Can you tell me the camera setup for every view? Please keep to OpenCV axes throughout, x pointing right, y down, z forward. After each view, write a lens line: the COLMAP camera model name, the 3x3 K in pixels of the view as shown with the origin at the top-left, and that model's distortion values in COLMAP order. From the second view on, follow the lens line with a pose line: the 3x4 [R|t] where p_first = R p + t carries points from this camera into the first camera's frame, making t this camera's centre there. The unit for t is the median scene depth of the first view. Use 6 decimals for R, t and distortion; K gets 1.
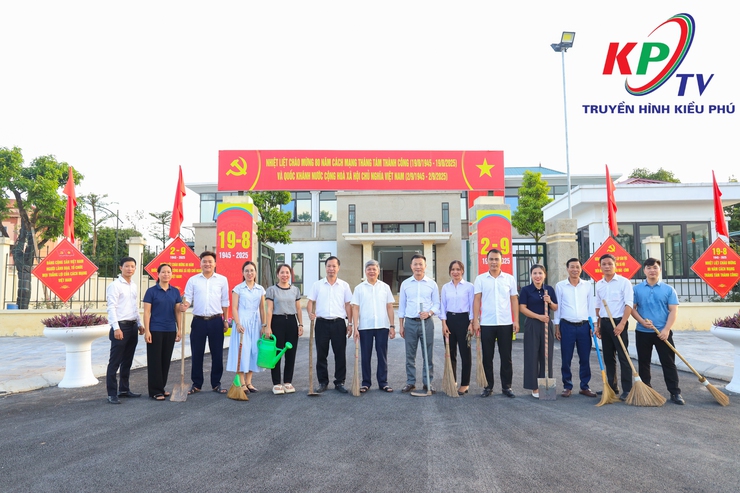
lens RADIAL K [[594.5, 0, 370.6], [0, 594.5, 245.5], [0, 0, 1]] dist [-0.015212, -0.001990]
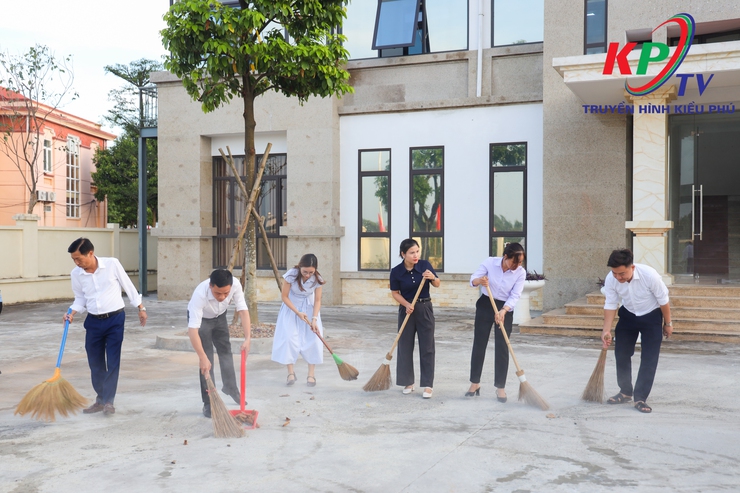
lens RADIAL K [[846.7, 0, 364.5], [0, 846.7, 245.8], [0, 0, 1]] dist [0.040344, 0.000000]
pose [[0.951226, 0.011513, -0.308278, -0.008520], [0.015290, 0.996316, 0.084388, 0.028705], [0.308114, -0.084985, 0.947546, 0.551076]]
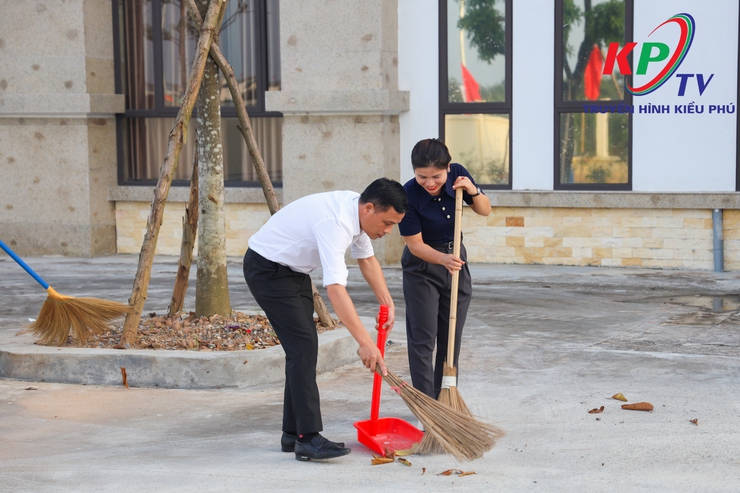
lens RADIAL K [[1622.1, 0, 376.8], [0, 1622.1, 245.6], [0, 0, 1]] dist [0.379455, 0.000000]
pose [[0.946461, 0.025773, -0.321788, -0.042337], [0.024153, 0.988360, 0.150202, 0.034993], [0.321914, -0.149932, 0.934822, 0.609002]]
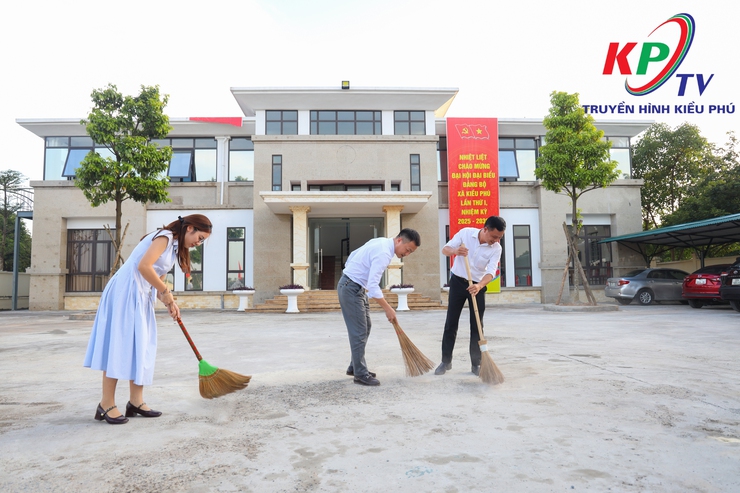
lens RADIAL K [[532.7, 0, 368.4], [0, 532.7, 247.1], [0, 0, 1]] dist [-0.011340, -0.002883]
pose [[0.992131, 0.005101, 0.125102, -0.003637], [-0.005068, 0.999987, -0.000584, 0.035471], [-0.125103, -0.000055, 0.992144, 0.391701]]
